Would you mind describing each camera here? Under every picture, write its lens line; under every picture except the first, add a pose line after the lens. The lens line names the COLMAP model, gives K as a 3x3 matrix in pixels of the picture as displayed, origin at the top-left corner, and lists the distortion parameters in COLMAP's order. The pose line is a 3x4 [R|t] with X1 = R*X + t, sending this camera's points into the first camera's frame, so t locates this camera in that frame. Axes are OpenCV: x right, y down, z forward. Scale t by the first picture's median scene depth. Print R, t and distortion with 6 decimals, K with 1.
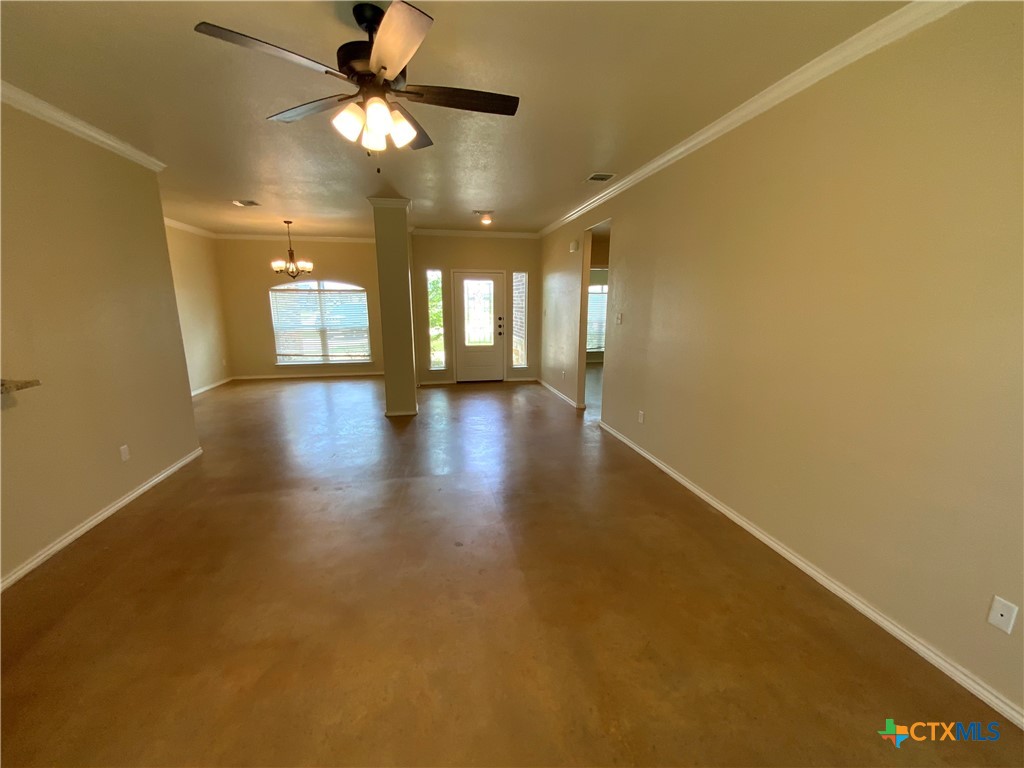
lens RADIAL K [[412.6, 0, 511.4], [0, 412.6, 382.7], [0, 0, 1]] dist [0.031661, -0.023454]
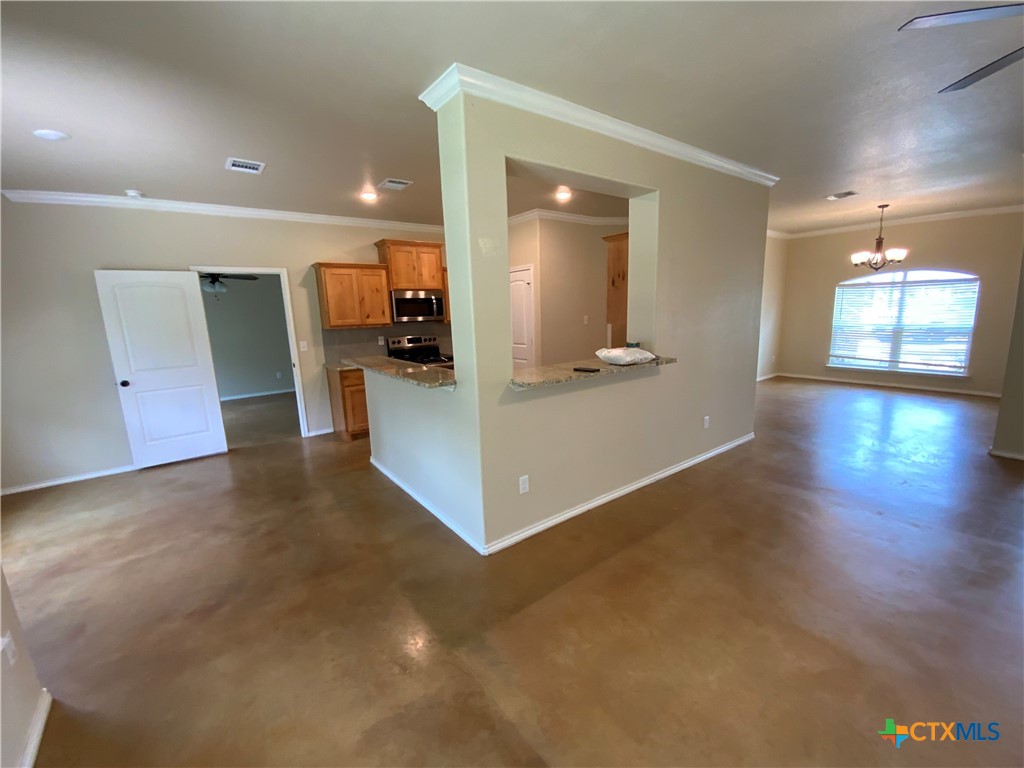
lens RADIAL K [[412.6, 0, 511.4], [0, 412.6, 382.7], [0, 0, 1]] dist [0.031661, -0.023454]
pose [[0.425528, 0.143998, -0.893415, -0.029016], [-0.140265, 0.985823, 0.092085, 0.007319], [0.894009, 0.086130, 0.439693, -0.041492]]
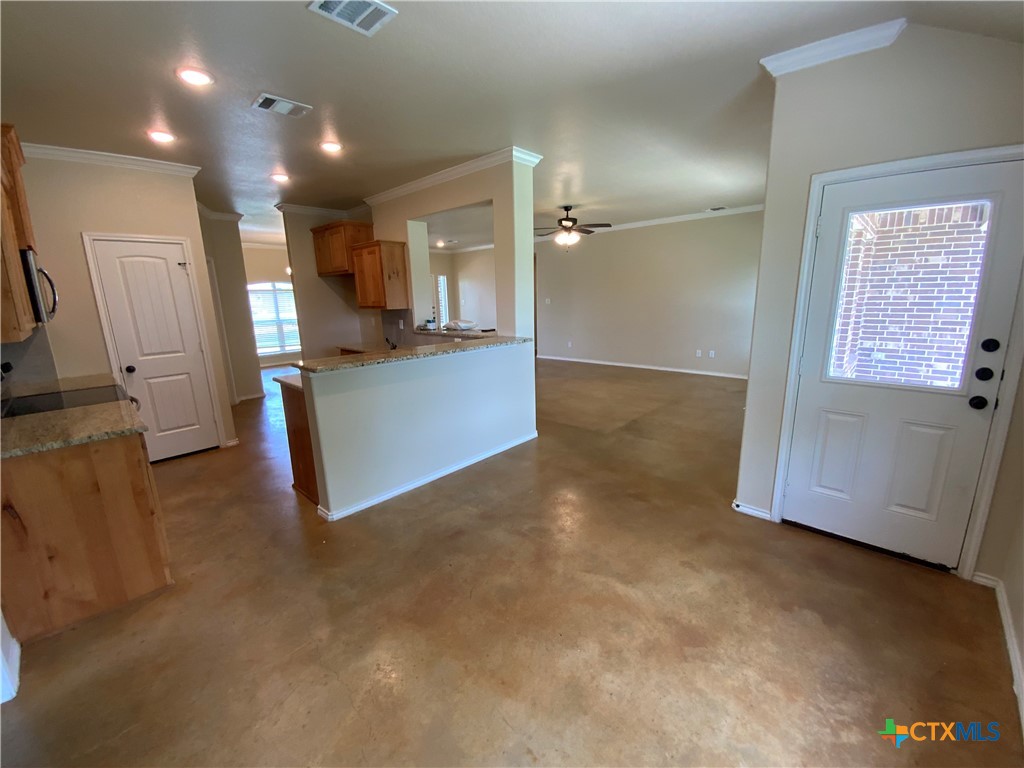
lens RADIAL K [[412.6, 0, 511.4], [0, 412.6, 382.7], [0, 0, 1]] dist [0.031661, -0.023454]
pose [[0.819426, -0.142612, 0.555161, -0.647131], [0.138329, 0.989128, 0.049916, 0.072198], [-0.556244, 0.035892, 0.830244, -0.351733]]
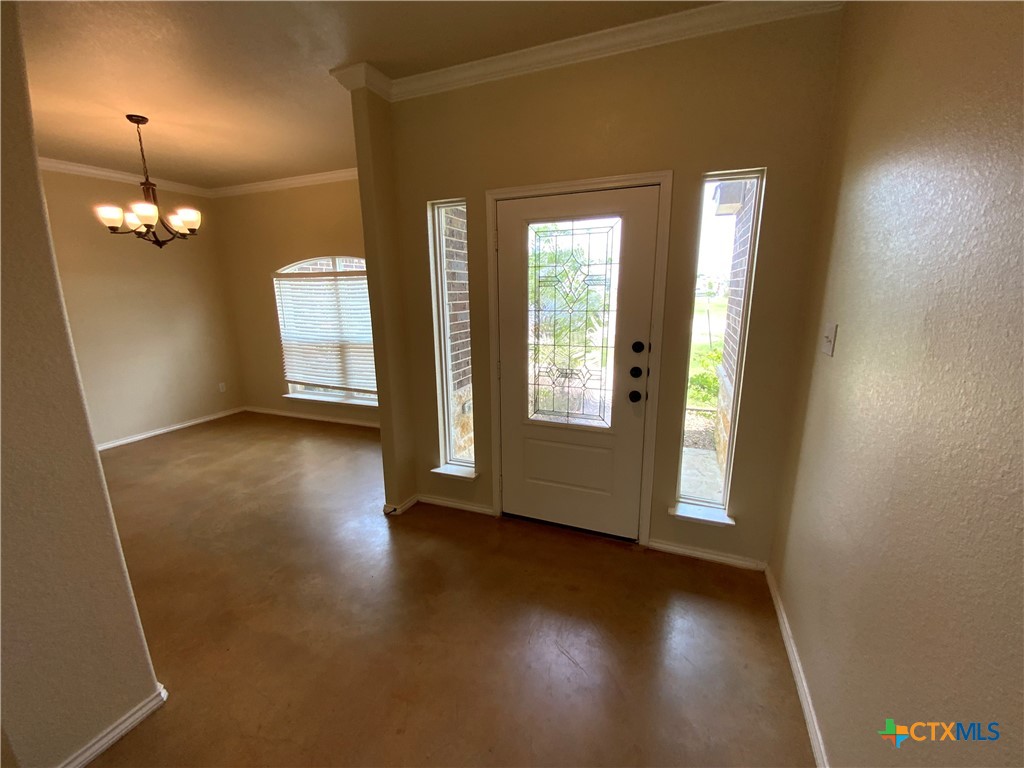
lens RADIAL K [[420.4, 0, 512.0], [0, 420.4, 384.0], [0, 0, 1]] dist [0.010455, 0.000018]
pose [[0.828539, 0.108865, -0.549245, 0.065713], [-0.092376, 0.994052, 0.057680, -0.137837], [0.552258, 0.002947, 0.833668, 0.700136]]
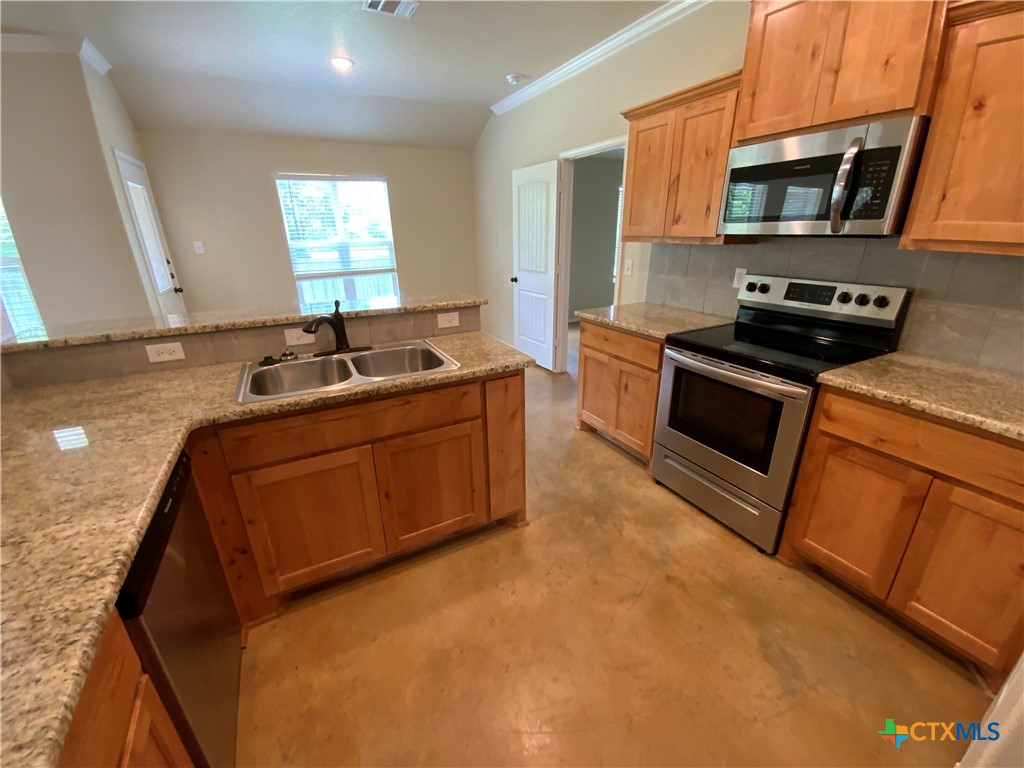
lens RADIAL K [[418.7, 0, 501.8], [0, 418.7, 385.1], [0, 0, 1]] dist [-0.027827, -0.000326]
pose [[-0.960393, 0.116538, -0.253110, -0.532701], [-0.032867, 0.854628, 0.518199, -0.053988], [0.276705, 0.505993, -0.816949, 0.316158]]
